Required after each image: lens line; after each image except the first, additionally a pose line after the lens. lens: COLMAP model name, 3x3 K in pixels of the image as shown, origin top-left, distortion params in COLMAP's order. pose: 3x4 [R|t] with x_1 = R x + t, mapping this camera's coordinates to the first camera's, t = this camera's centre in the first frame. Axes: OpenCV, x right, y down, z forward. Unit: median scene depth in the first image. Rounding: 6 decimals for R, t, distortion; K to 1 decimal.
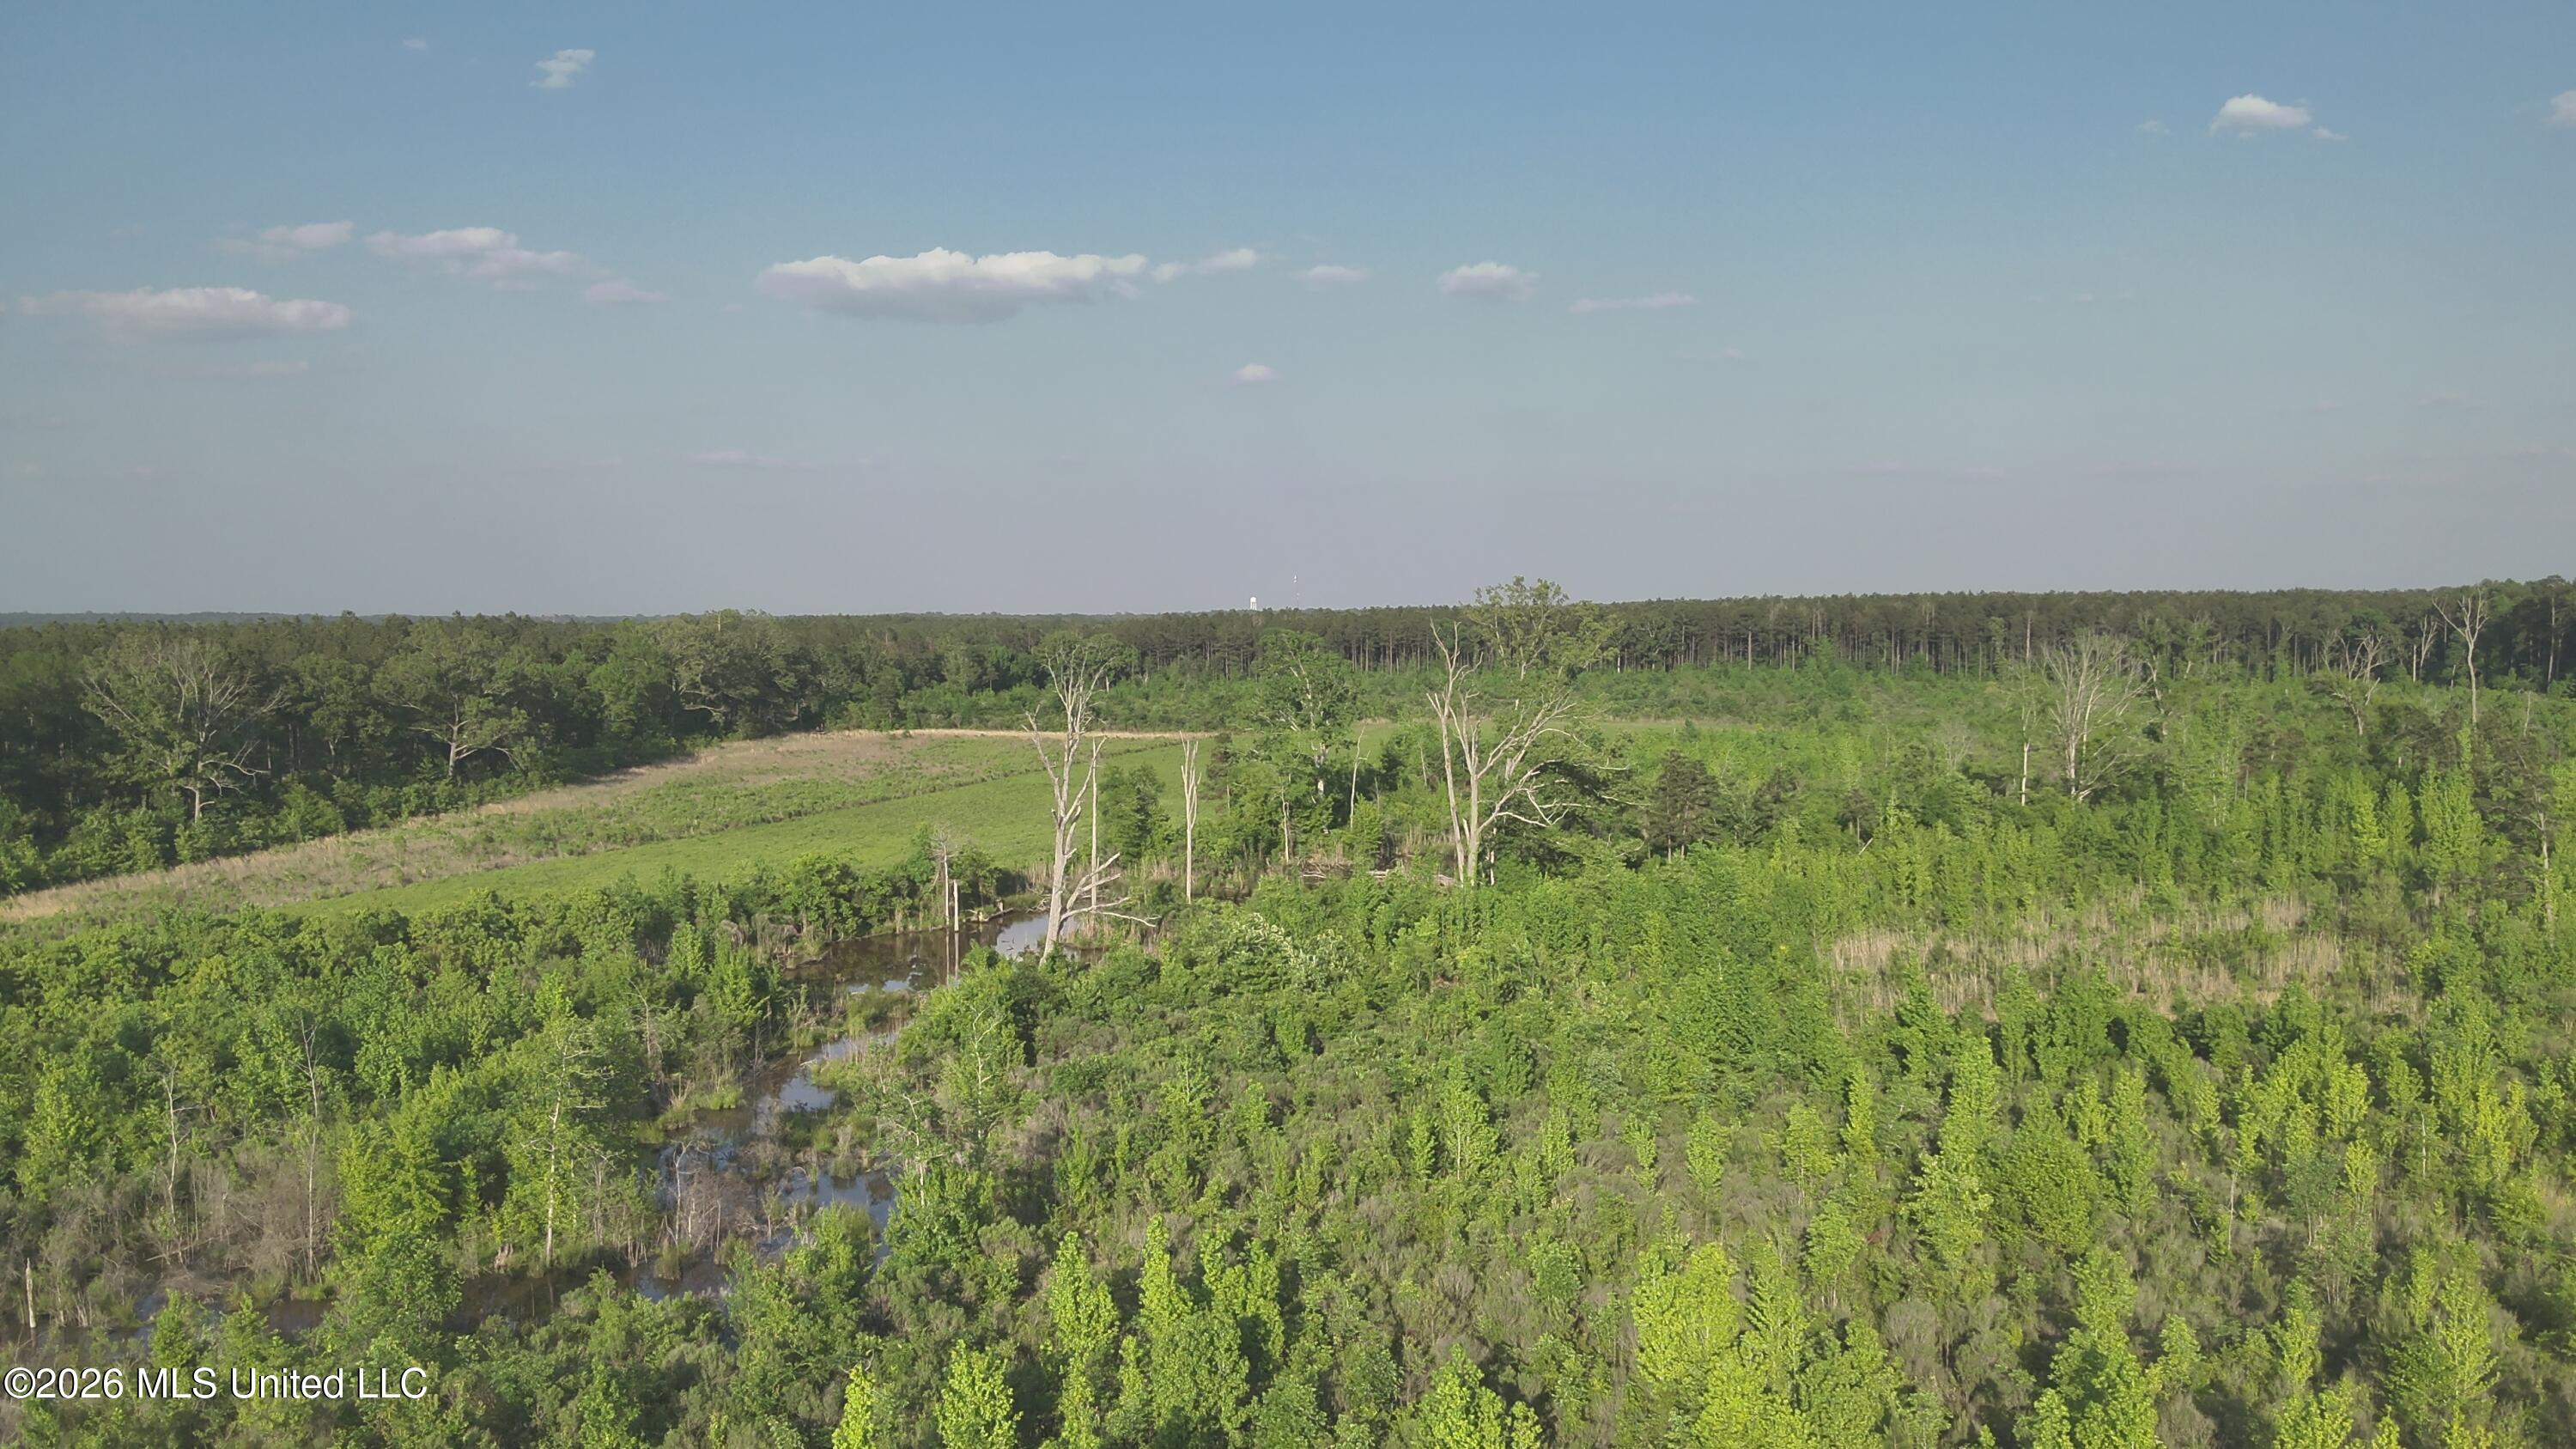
lens RADIAL K [[1901.8, 0, 1334.3], [0, 1901.8, 732.0], [0, 0, 1]] dist [0.227637, -0.549303]
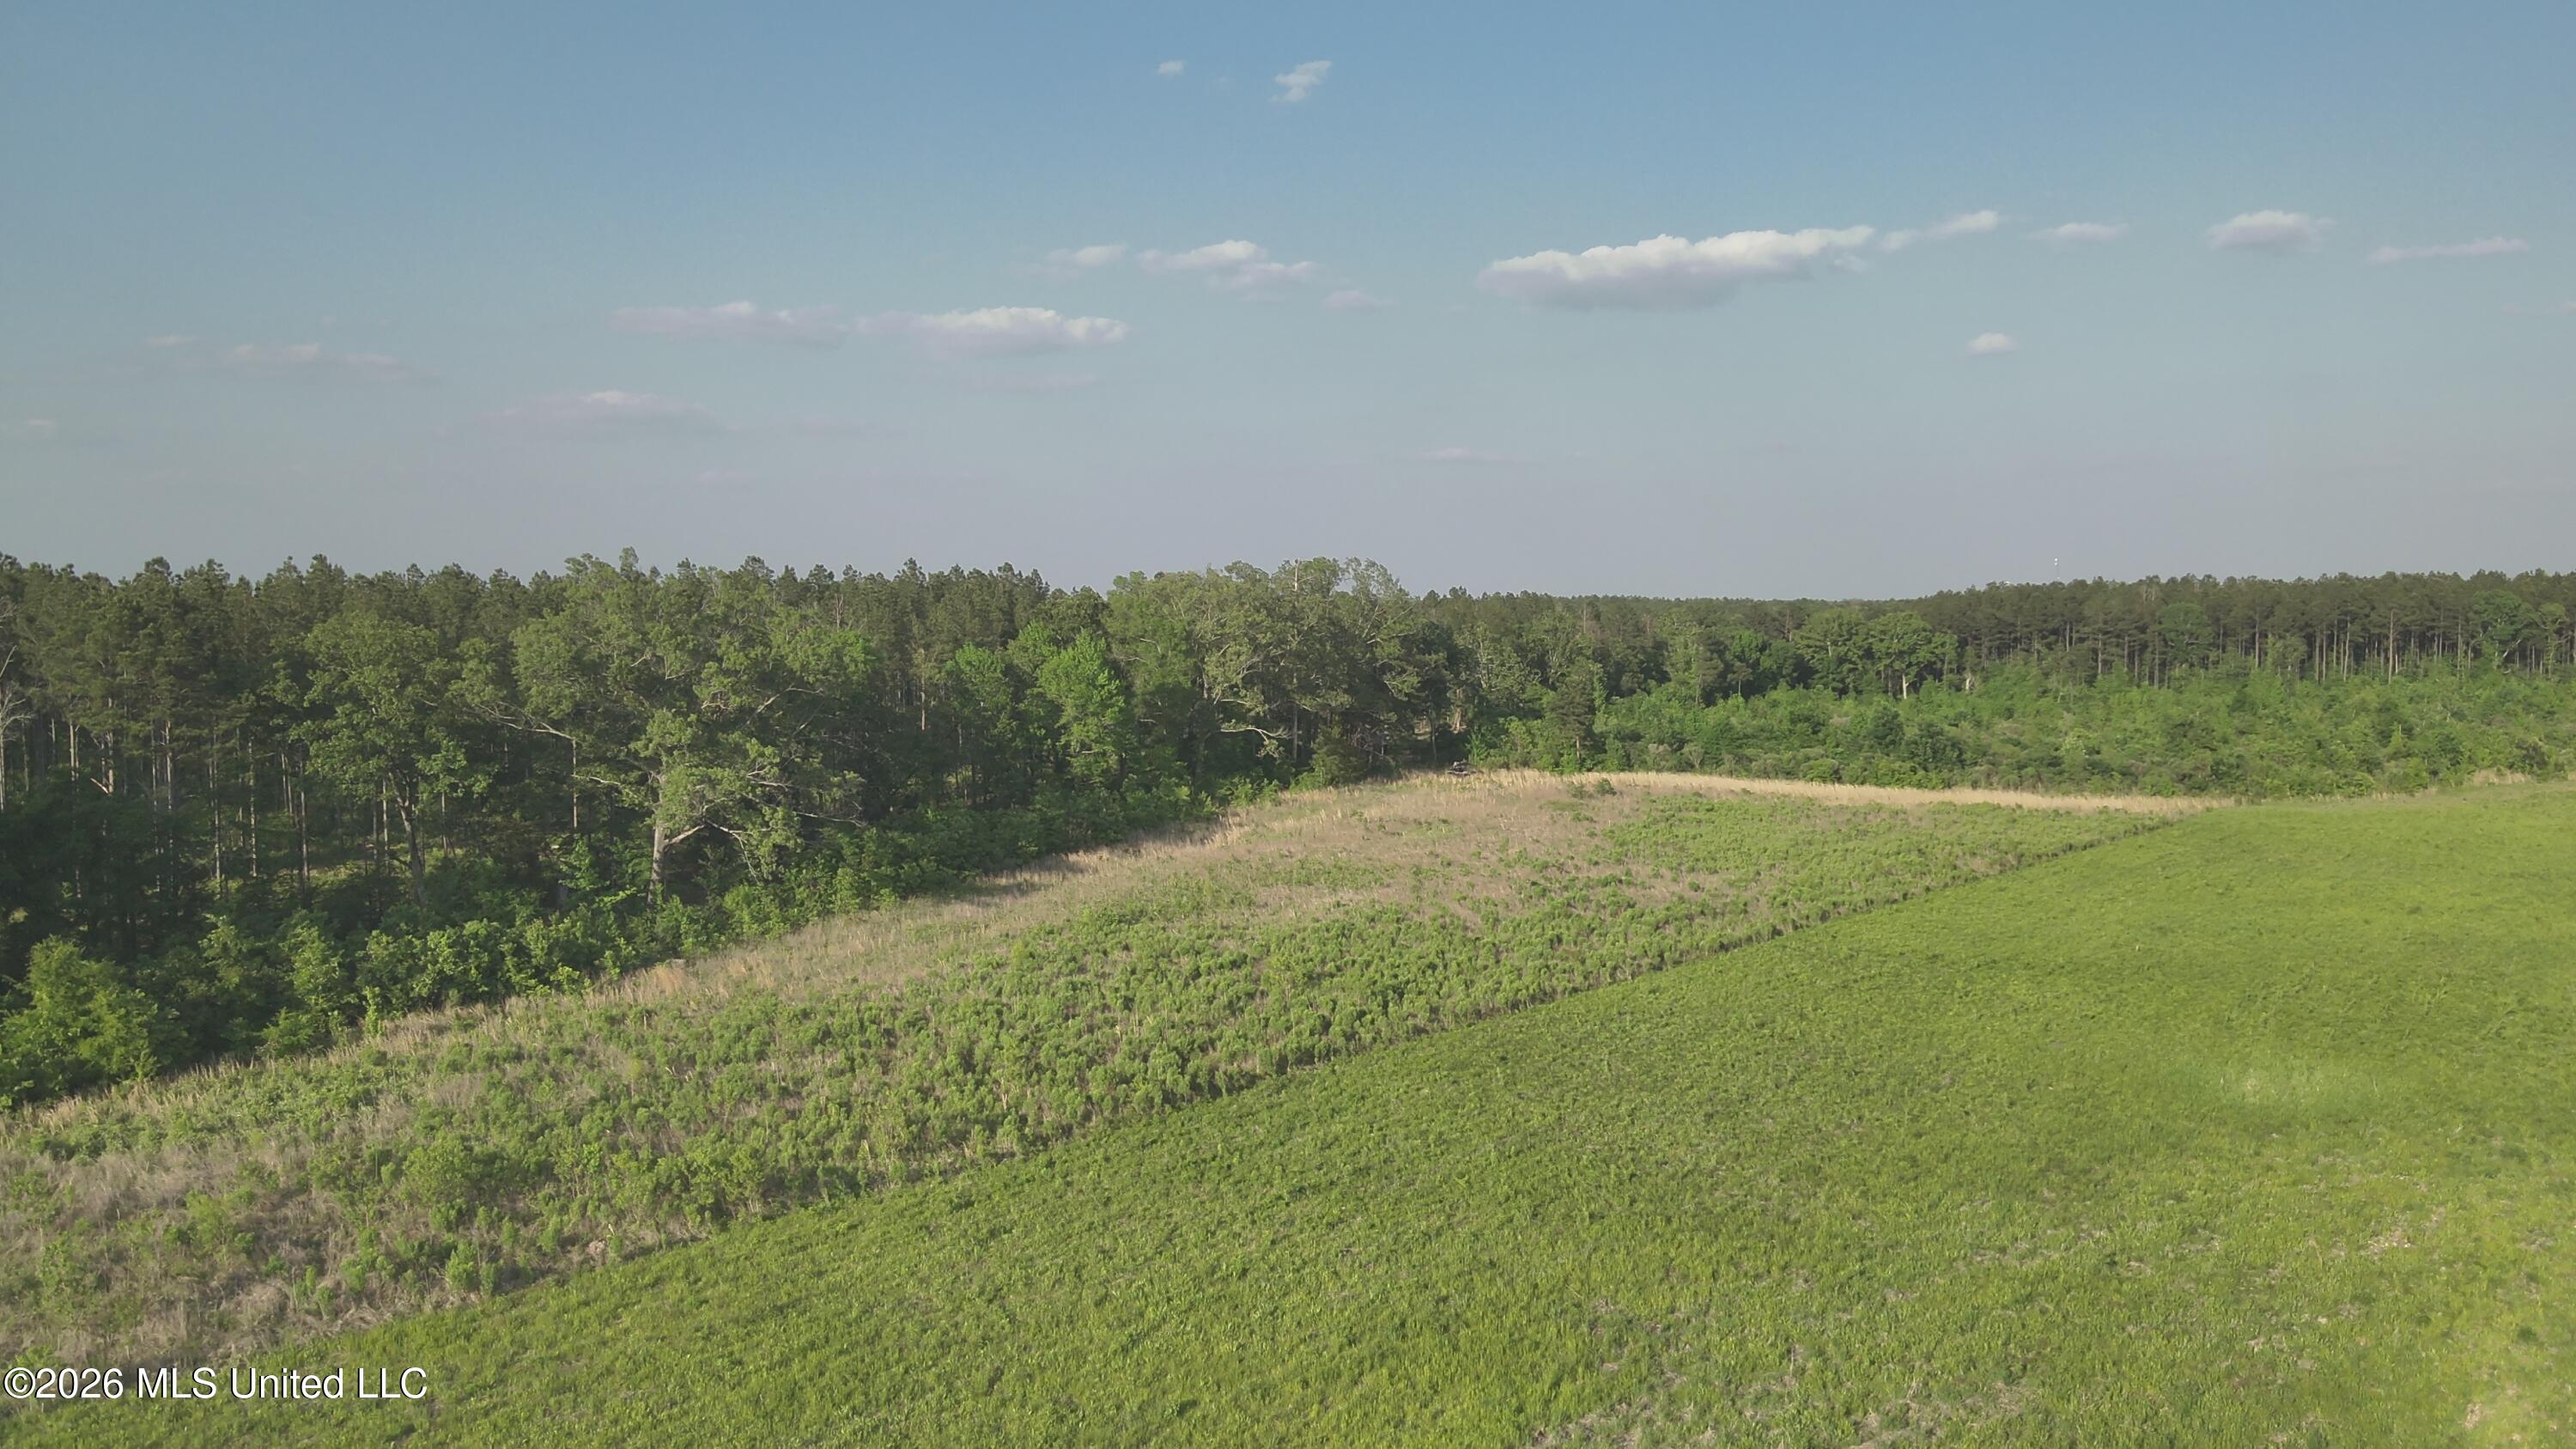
lens RADIAL K [[1942.8, 0, 1290.3], [0, 1942.8, 553.2], [0, 0, 1]] dist [-0.006599, -0.001721]
pose [[0.926659, -0.004029, -0.375881, -0.142918], [-0.028591, 0.996291, -0.081163, -0.024086], [0.374814, 0.085957, 0.923107, 0.656902]]
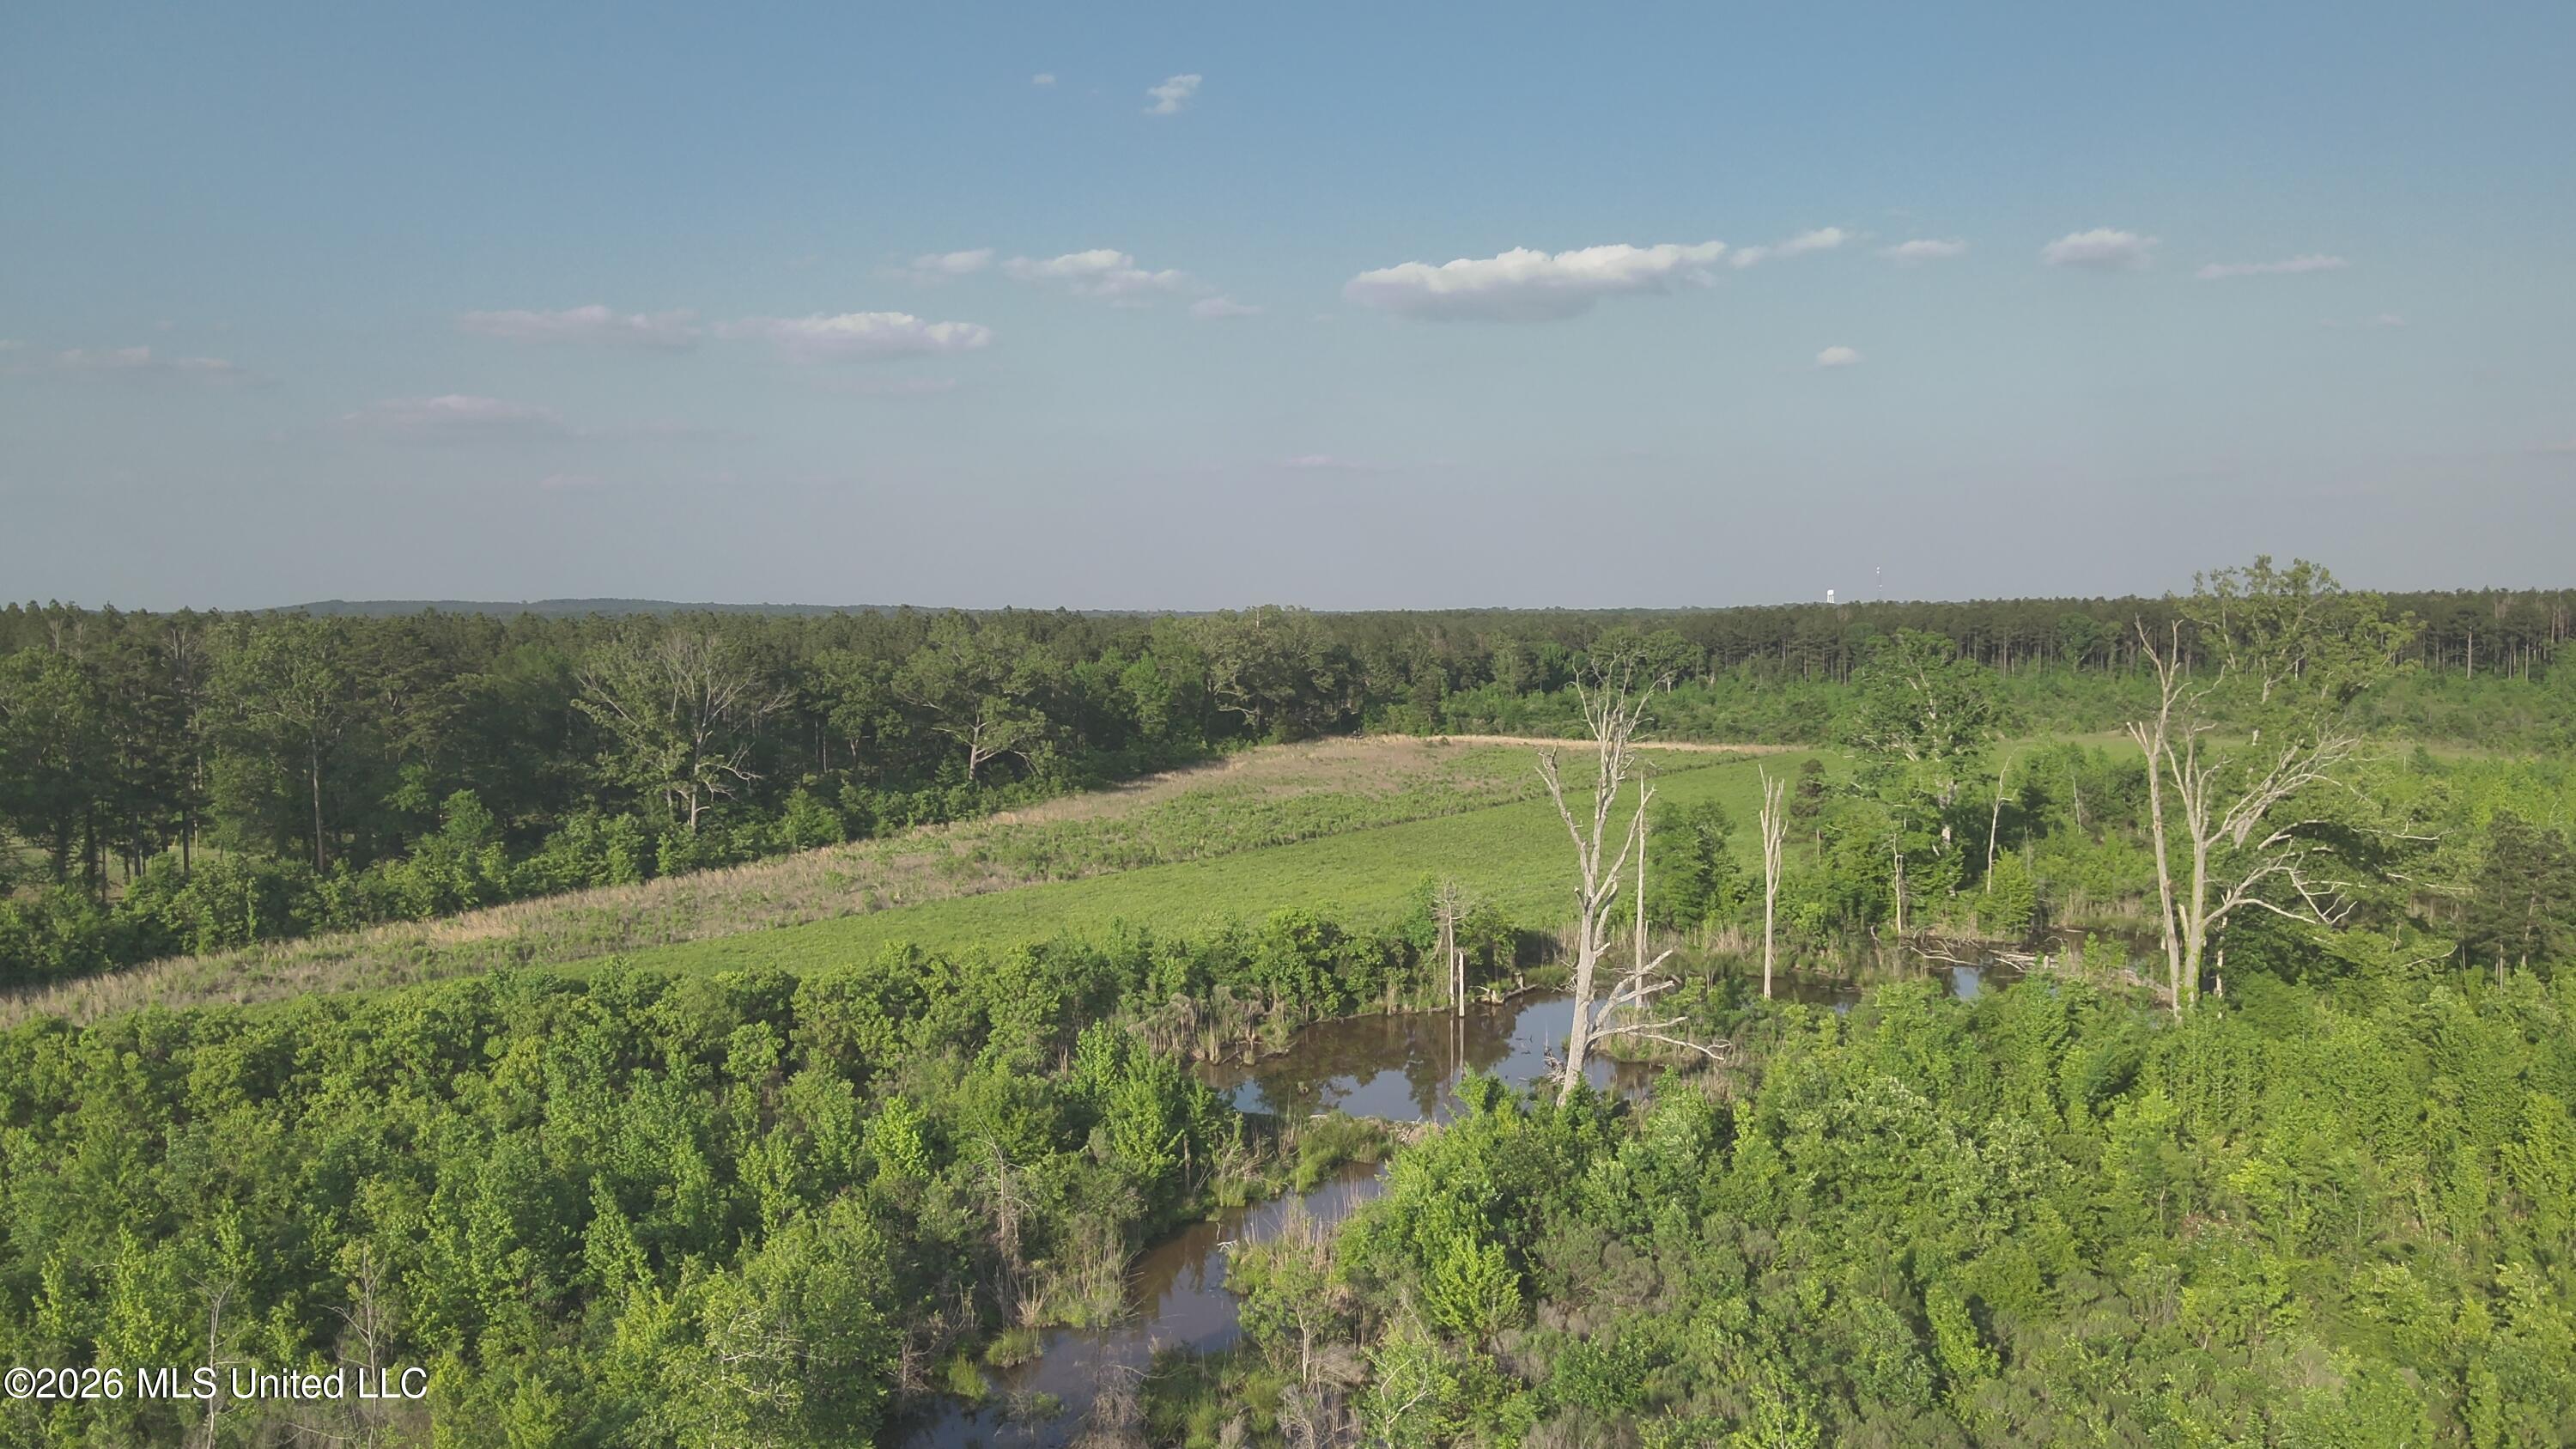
lens RADIAL K [[1911.8, 0, 1332.1], [0, 1911.8, 720.5], [0, 0, 1]] dist [0.167784, -0.396396]
pose [[0.957215, 0.019008, -0.288752, -0.016974], [-0.019968, 0.999801, -0.000379, -0.010184], [0.288687, 0.006128, 0.957404, 0.163869]]
